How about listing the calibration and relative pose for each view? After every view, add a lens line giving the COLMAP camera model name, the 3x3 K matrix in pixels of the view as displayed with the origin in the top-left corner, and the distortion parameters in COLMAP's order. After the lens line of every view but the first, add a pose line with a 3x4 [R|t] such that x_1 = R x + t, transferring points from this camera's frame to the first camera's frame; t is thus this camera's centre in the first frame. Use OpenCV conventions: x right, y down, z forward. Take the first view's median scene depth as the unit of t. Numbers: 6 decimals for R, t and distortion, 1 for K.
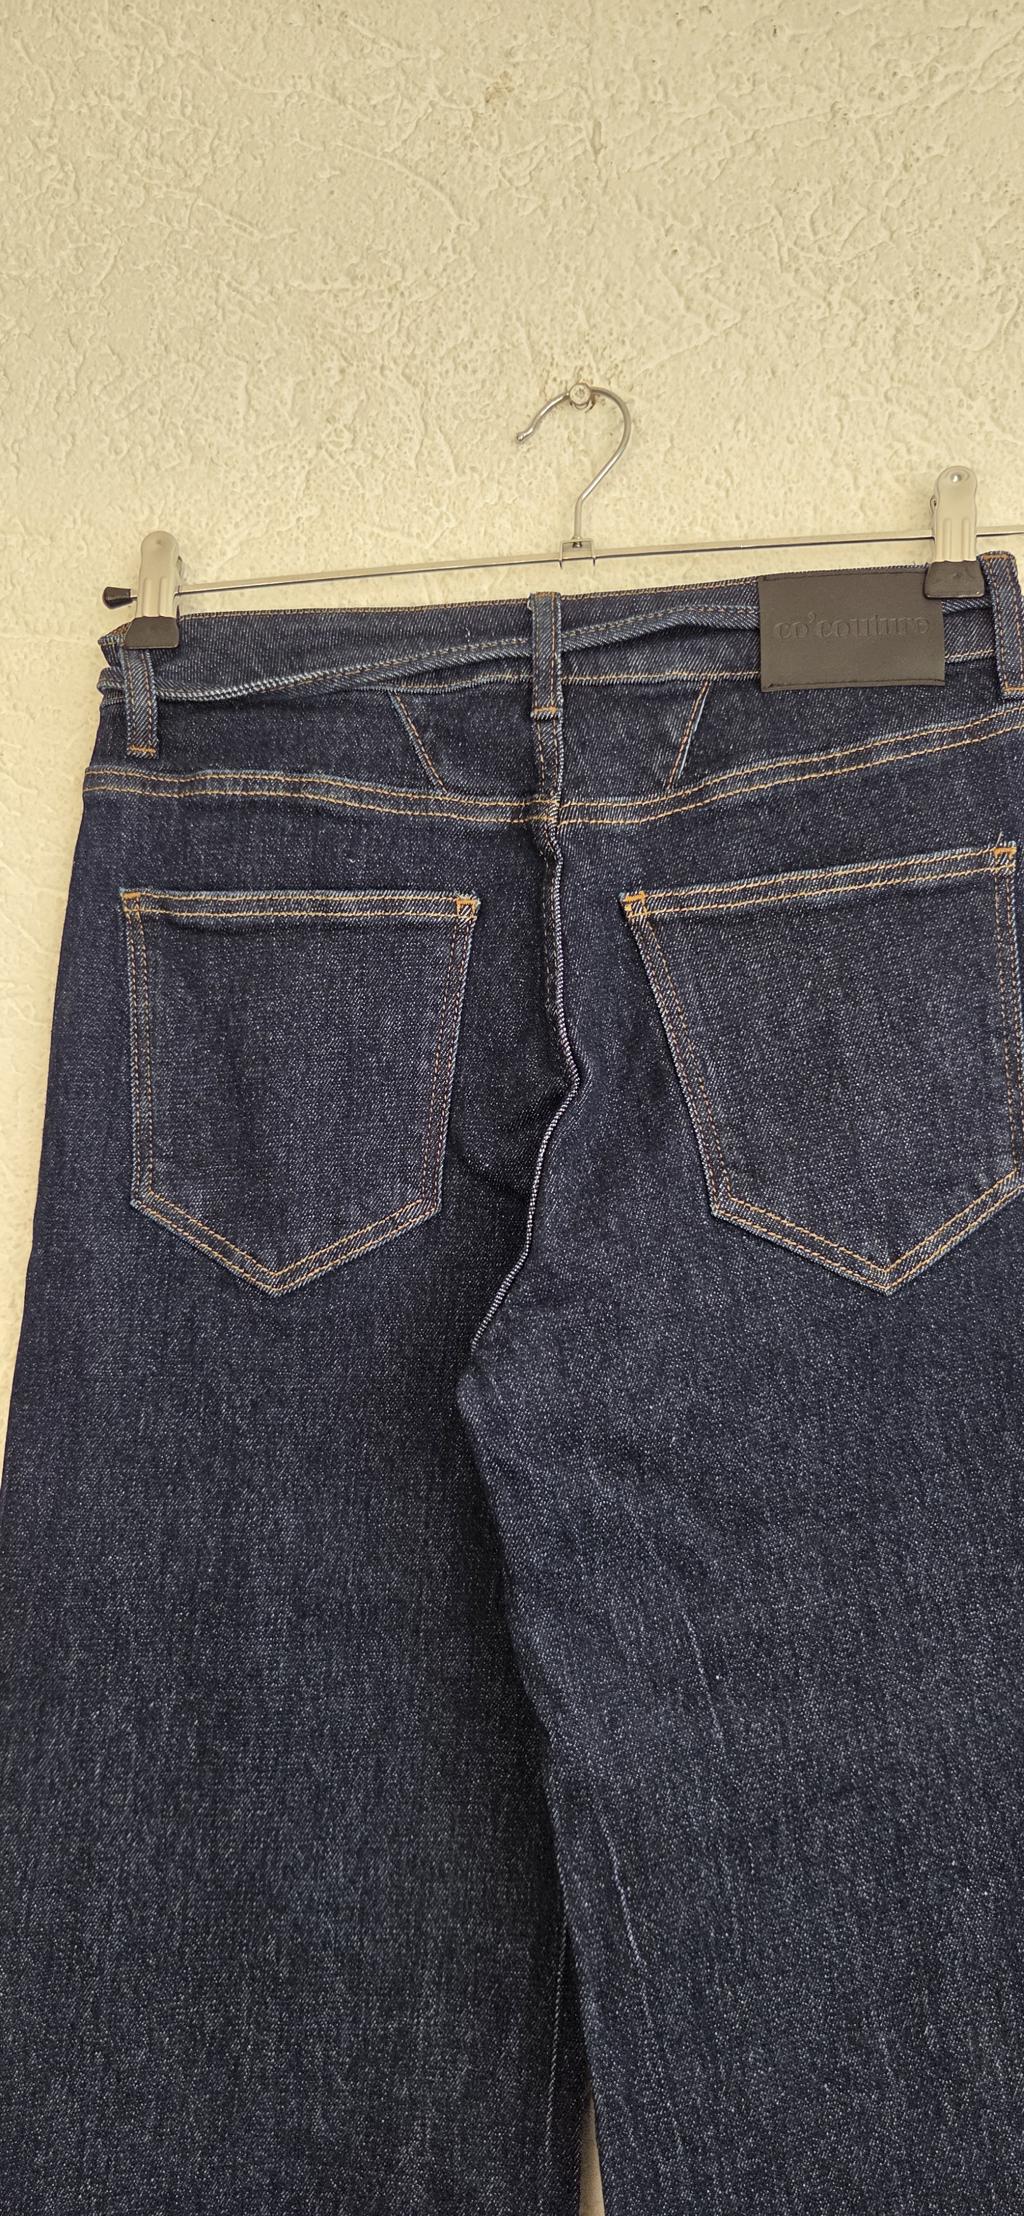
lens RADIAL K [[1642.1, 0, 479.3], [0, 1642.1, 1125.2], [0, 0, 1]] dist [0.074411, -0.092586]
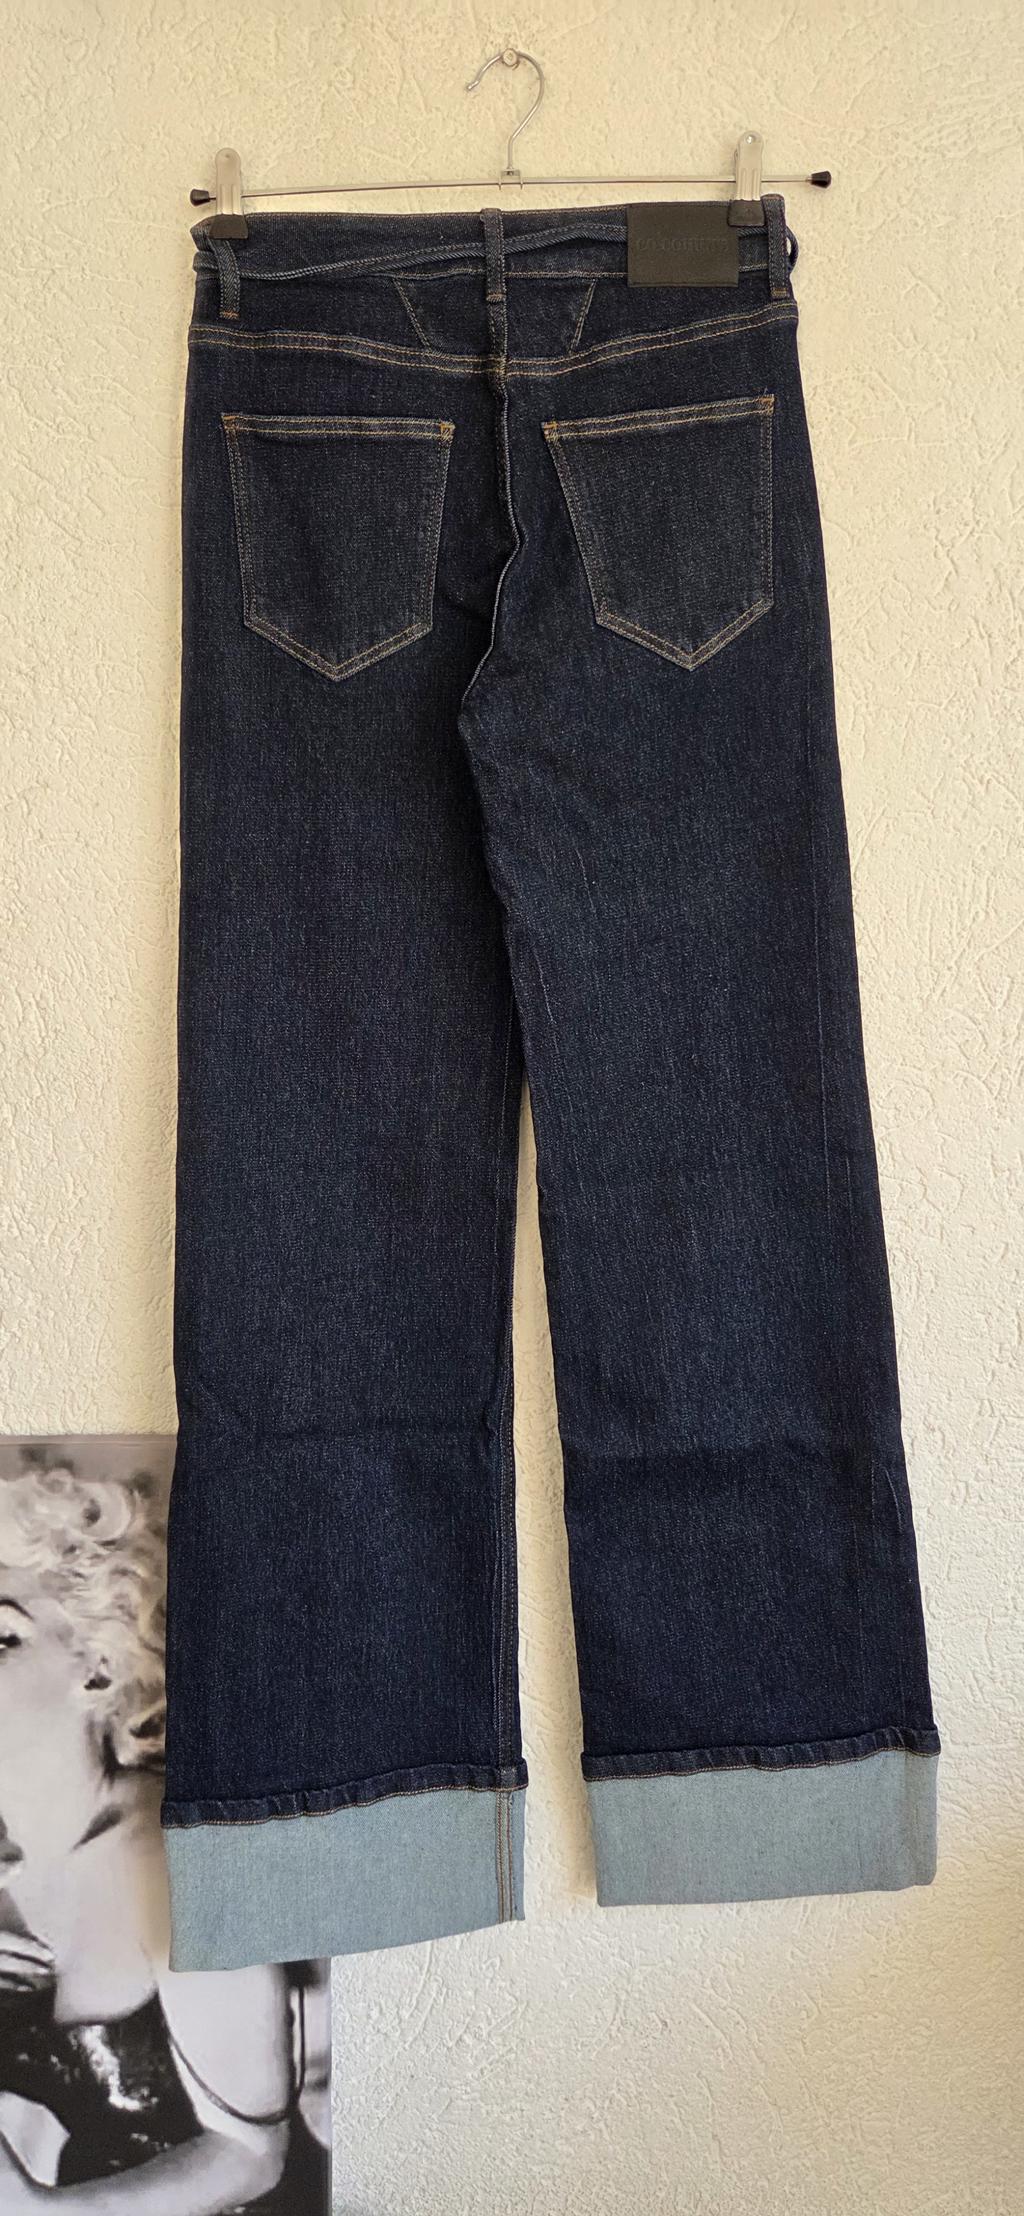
lens RADIAL K [[1532.5, 0, 498.1], [0, 1532.5, 1147.5], [0, 0, 1]] dist [0.049707, -0.047812]
pose [[0.991798, -0.034697, 0.123016, -0.170005], [-0.001559, 0.959094, 0.283083, 0.114885], [-0.127806, -0.280953, 0.951173, -0.658189]]
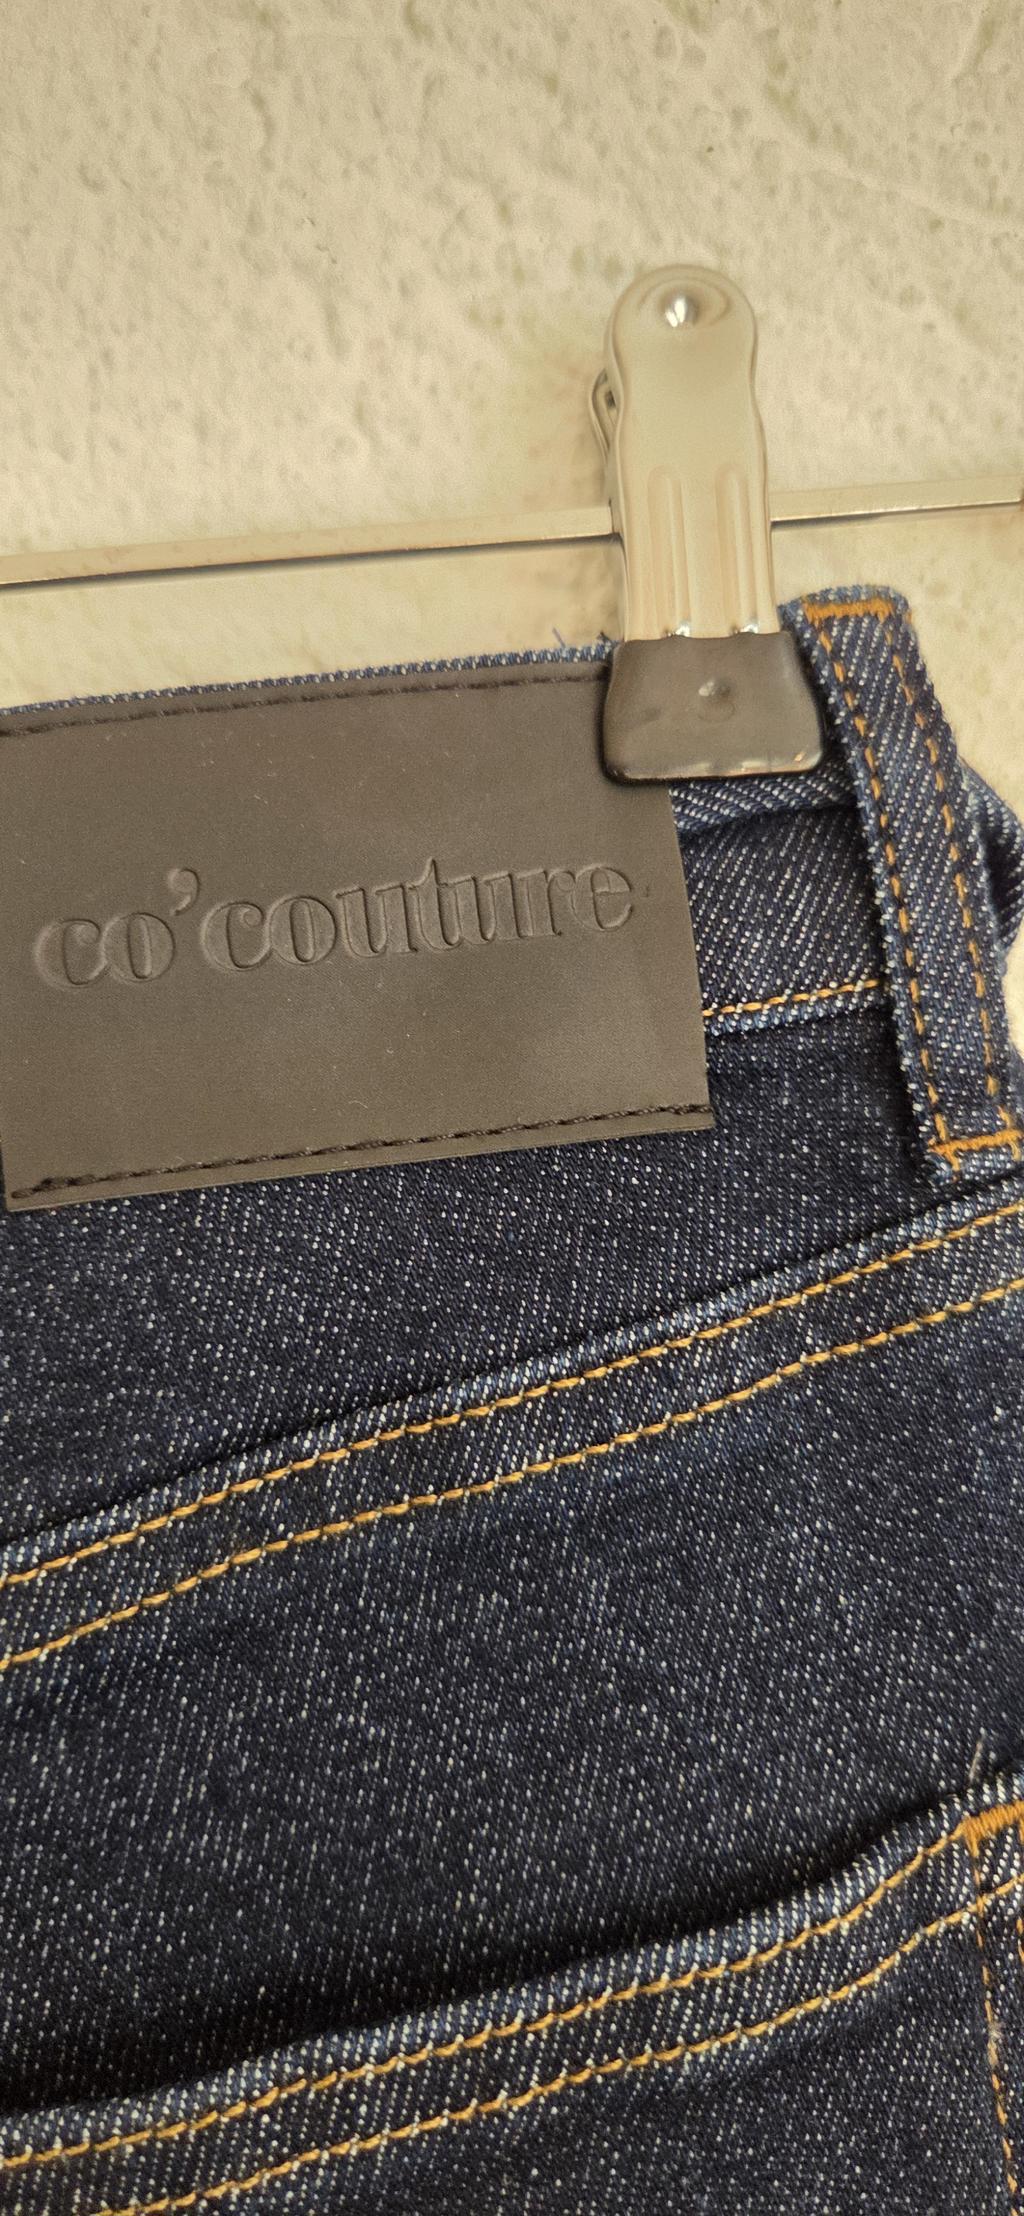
lens RADIAL K [[1806.6, 0, 510.8], [0, 1806.6, 1172.2], [0, 0, 1]] dist [-0.012877, -0.004998]
pose [[0.977688, -0.108887, 0.179637, 0.198358], [0.092019, 0.990751, 0.099726, -0.290915], [-0.188835, -0.080971, 0.978665, 0.728968]]
